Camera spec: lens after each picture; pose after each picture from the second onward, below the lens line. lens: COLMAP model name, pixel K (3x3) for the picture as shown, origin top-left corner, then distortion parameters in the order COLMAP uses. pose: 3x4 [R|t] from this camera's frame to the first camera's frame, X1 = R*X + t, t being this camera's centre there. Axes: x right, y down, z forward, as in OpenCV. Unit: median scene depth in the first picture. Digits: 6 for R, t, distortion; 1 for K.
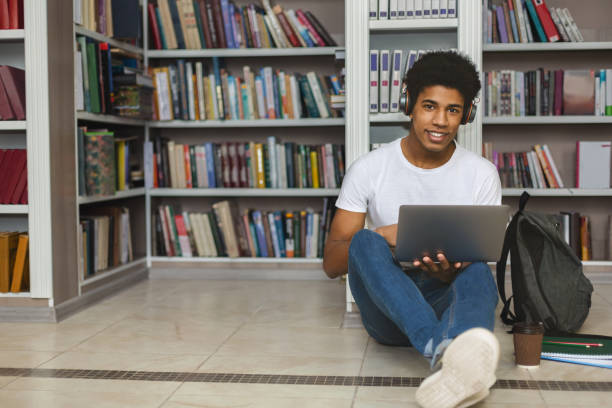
lens RADIAL K [[894.2, 0, 306.0], [0, 894.2, 204.0], [0, 0, 1]] dist [0.043393, -0.014213]
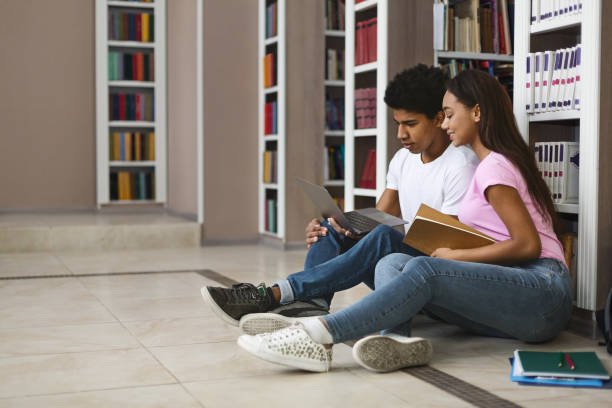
lens RADIAL K [[894.2, 0, 306.0], [0, 894.2, 204.0], [0, 0, 1]] dist [0.043393, -0.014213]
pose [[0.484523, 0.054695, -0.873067, 0.791247], [-0.072719, 0.997107, 0.022109, 0.000099], [0.871751, 0.052776, 0.487099, 0.240985]]
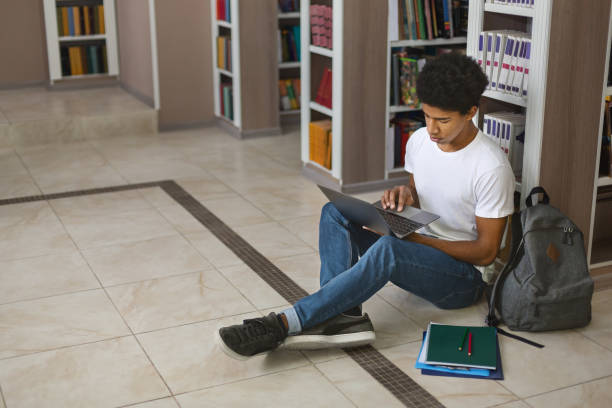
lens RADIAL K [[894.2, 0, 306.0], [0, 894.2, 204.0], [0, 0, 1]] dist [0.043393, -0.014213]
pose [[0.540509, 0.257948, -0.800820, 0.806075], [-0.064487, 0.961743, 0.266256, -0.223021], [0.838863, -0.092271, 0.536465, 0.187785]]
